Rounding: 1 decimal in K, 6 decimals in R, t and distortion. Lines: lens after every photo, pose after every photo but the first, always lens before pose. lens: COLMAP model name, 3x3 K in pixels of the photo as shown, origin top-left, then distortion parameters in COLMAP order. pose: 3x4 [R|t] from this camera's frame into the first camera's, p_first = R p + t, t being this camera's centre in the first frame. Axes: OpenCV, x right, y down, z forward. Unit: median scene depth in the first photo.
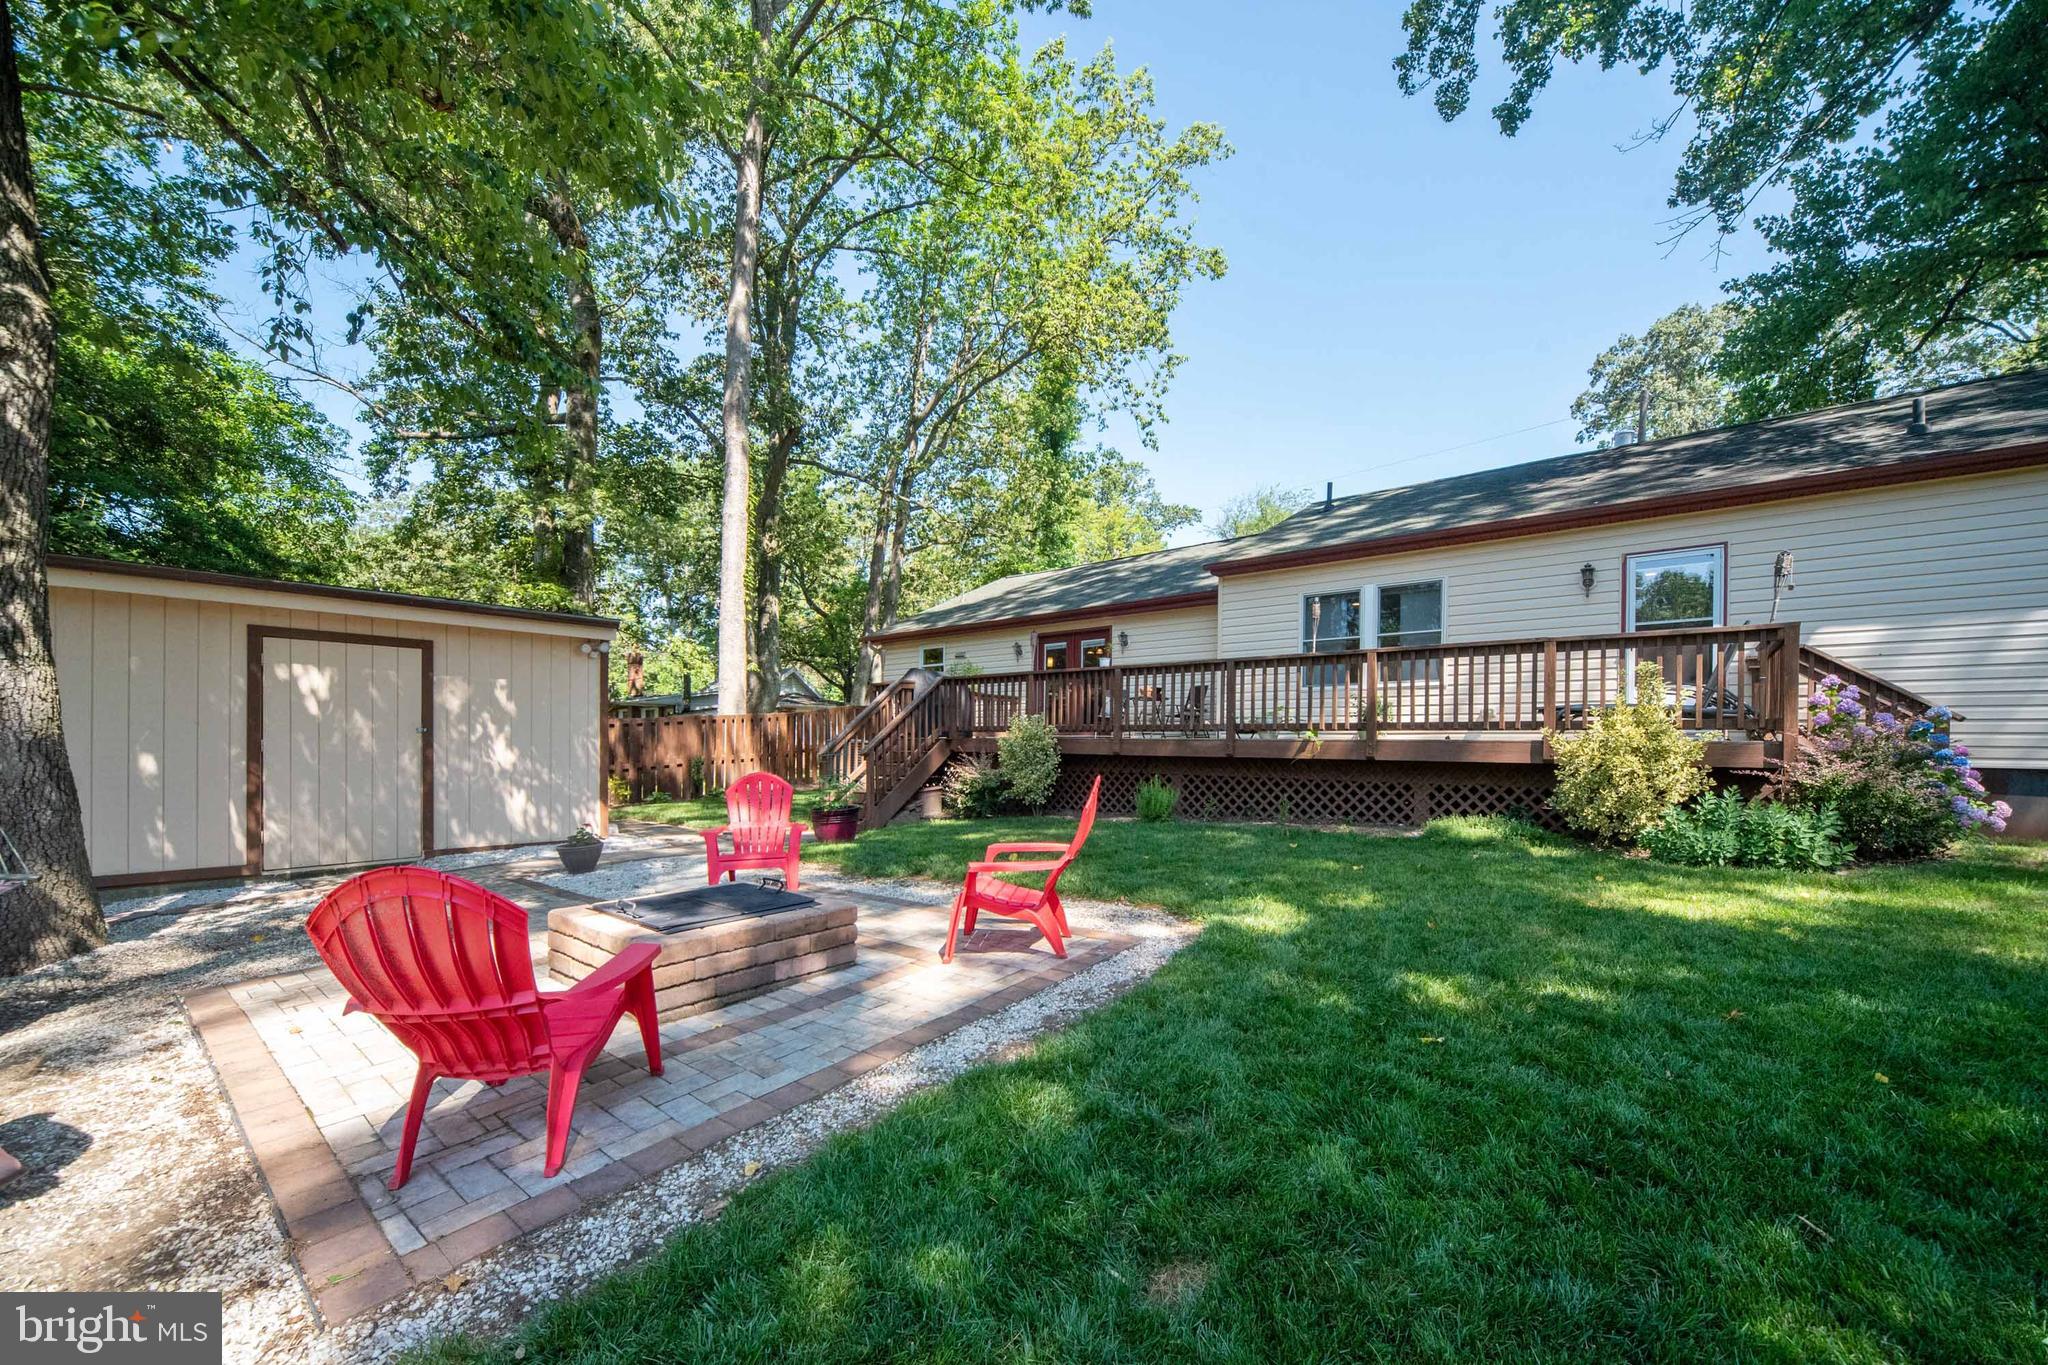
lens RADIAL K [[773.0, 0, 1020.3], [0, 773.0, 742.6], [0, 0, 1]] dist [-0.001122, -0.000114]
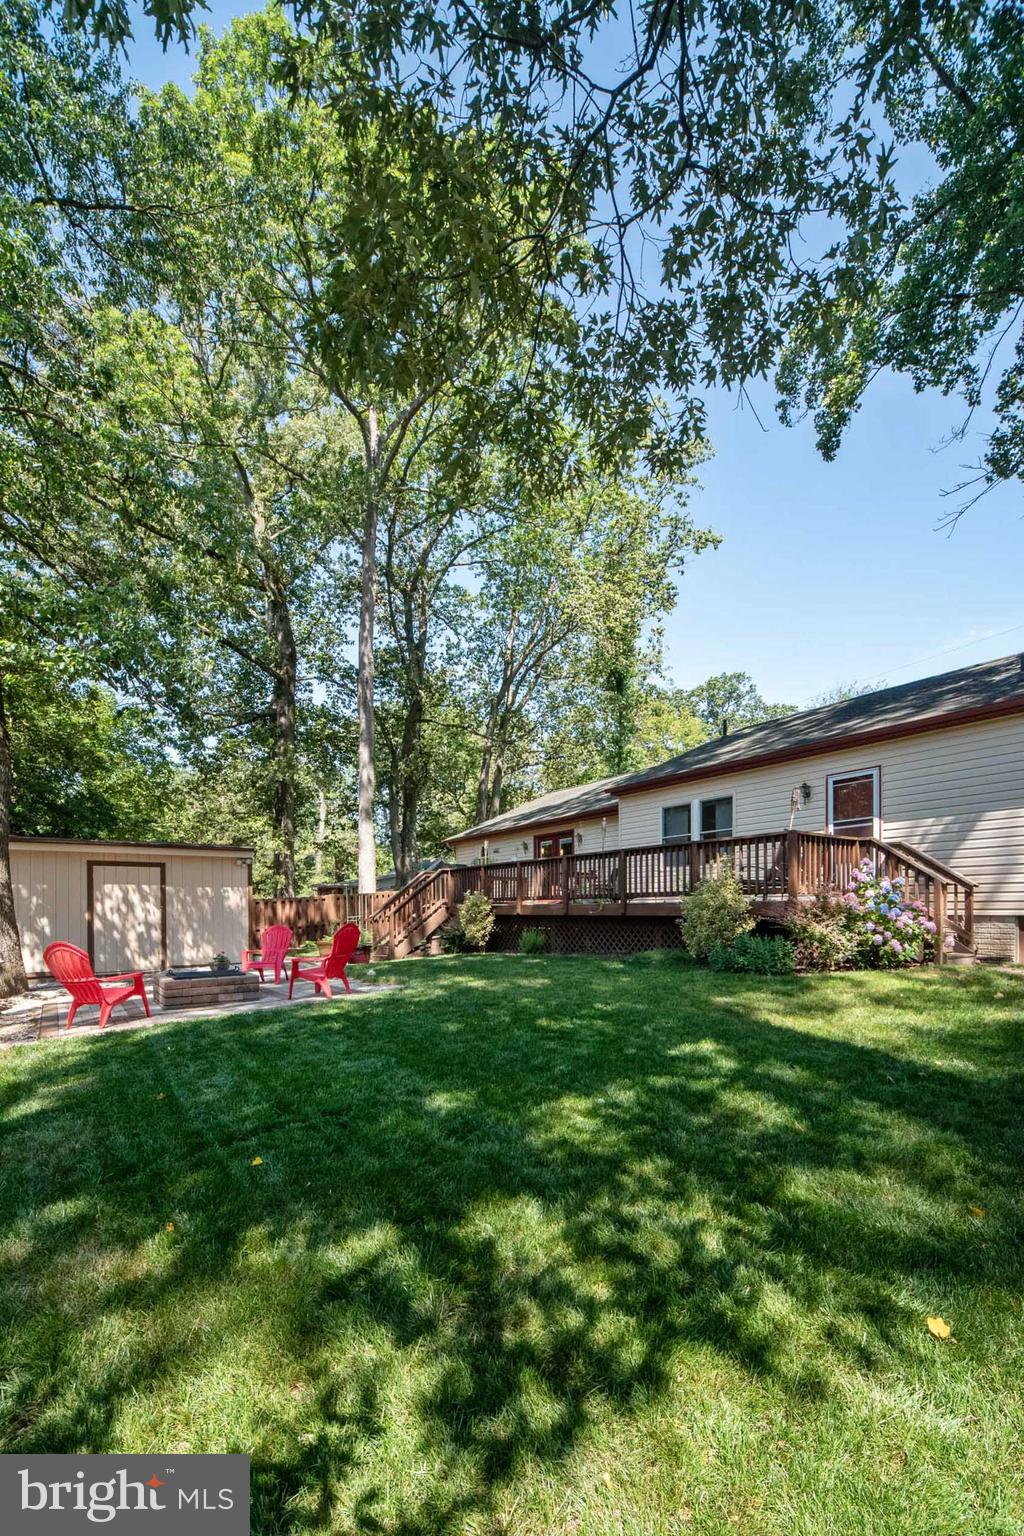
lens RADIAL K [[628.7, 0, 514.3], [0, 628.7, 906.2], [0, 0, 1]] dist [0.007087, 0.000005]
pose [[0.967454, -0.018962, -0.252334, 0.305780], [0.018262, 0.999820, -0.005116, 0.002792], [0.252385, 0.000341, 0.967627, -0.204349]]
